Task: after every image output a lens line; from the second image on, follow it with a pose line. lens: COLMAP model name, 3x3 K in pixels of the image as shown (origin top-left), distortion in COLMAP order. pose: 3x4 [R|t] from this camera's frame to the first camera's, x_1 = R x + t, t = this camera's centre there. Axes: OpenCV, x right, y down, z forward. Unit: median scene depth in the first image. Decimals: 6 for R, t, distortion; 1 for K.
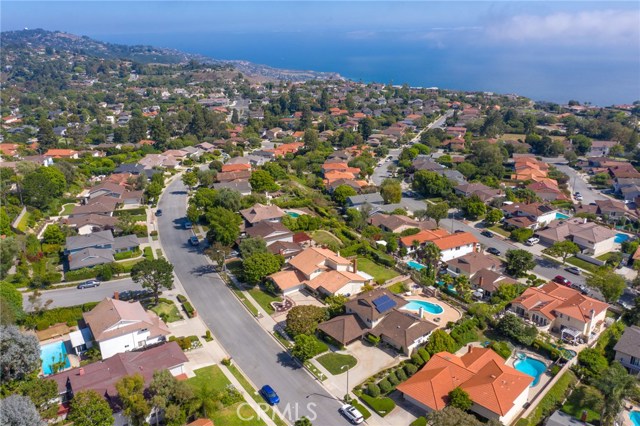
lens RADIAL K [[508.6, 0, 313.4], [0, 508.6, 212.3], [0, 0, 1]] dist [-0.011912, -0.003396]
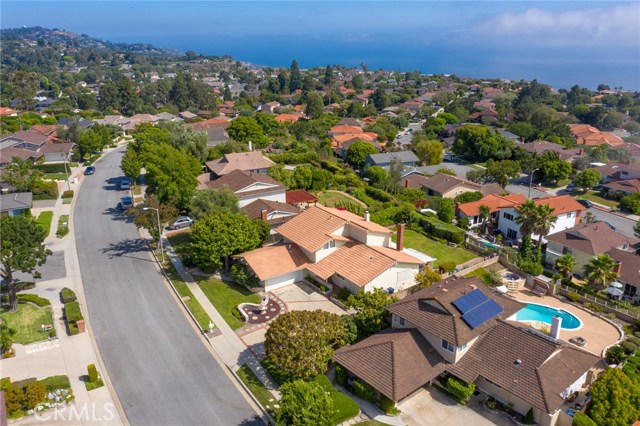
lens RADIAL K [[508.6, 0, 313.4], [0, 508.6, 212.3], [0, 0, 1]] dist [-0.011912, -0.003396]
pose [[0.999982, 0.005455, -0.002490, -0.007555], [-0.005472, 0.999960, -0.007033, 0.081517], [0.002452, 0.007047, 0.999972, 0.453032]]
